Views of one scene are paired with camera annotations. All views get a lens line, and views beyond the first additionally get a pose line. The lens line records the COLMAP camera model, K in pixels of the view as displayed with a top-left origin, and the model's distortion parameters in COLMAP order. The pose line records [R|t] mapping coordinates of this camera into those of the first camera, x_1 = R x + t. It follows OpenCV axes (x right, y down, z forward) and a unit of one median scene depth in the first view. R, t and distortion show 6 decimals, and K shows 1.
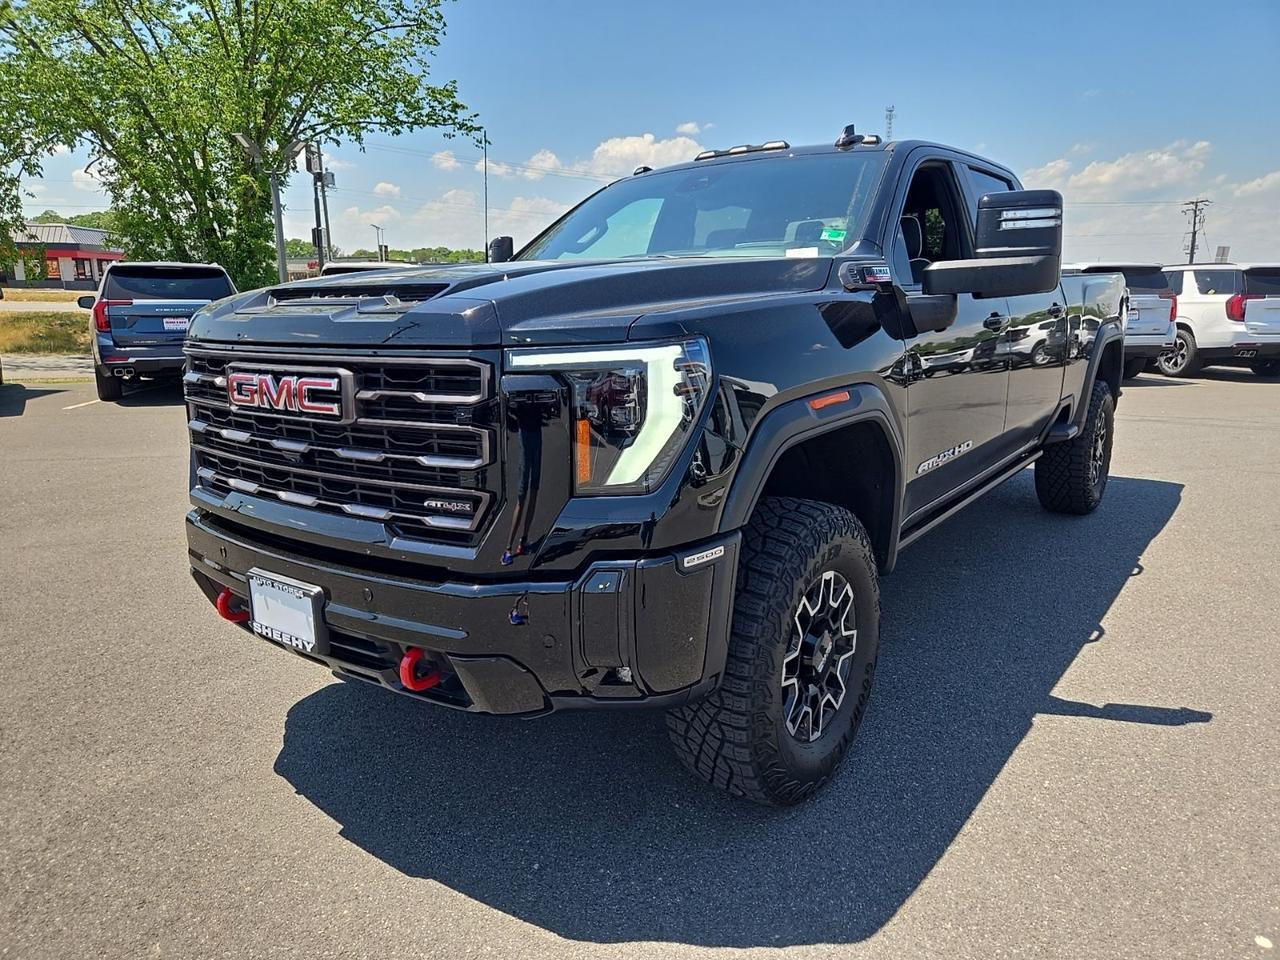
lens RADIAL K [[860.7, 0, 639.0], [0, 860.7, 478.9], [0, 0, 1]] dist [0.004196, -0.001560]
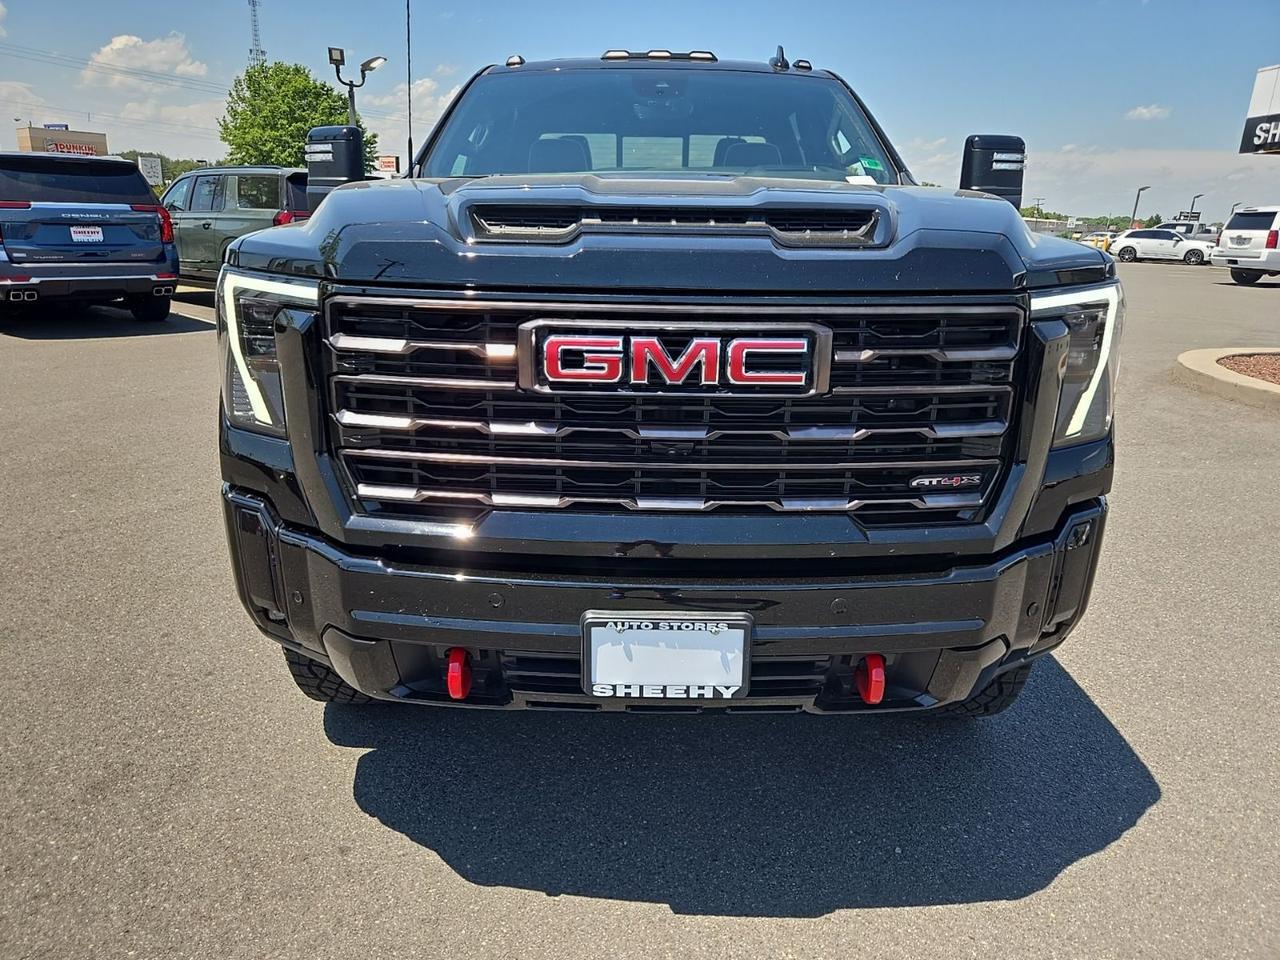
lens RADIAL K [[860.7, 0, 639.0], [0, 860.7, 478.9], [0, 0, 1]] dist [0.004196, -0.001560]
pose [[0.814294, -0.146303, 0.561712, -0.898171], [0.093804, 0.988163, 0.121390, -0.097776], [-0.572823, -0.046156, 0.818379, 0.453324]]
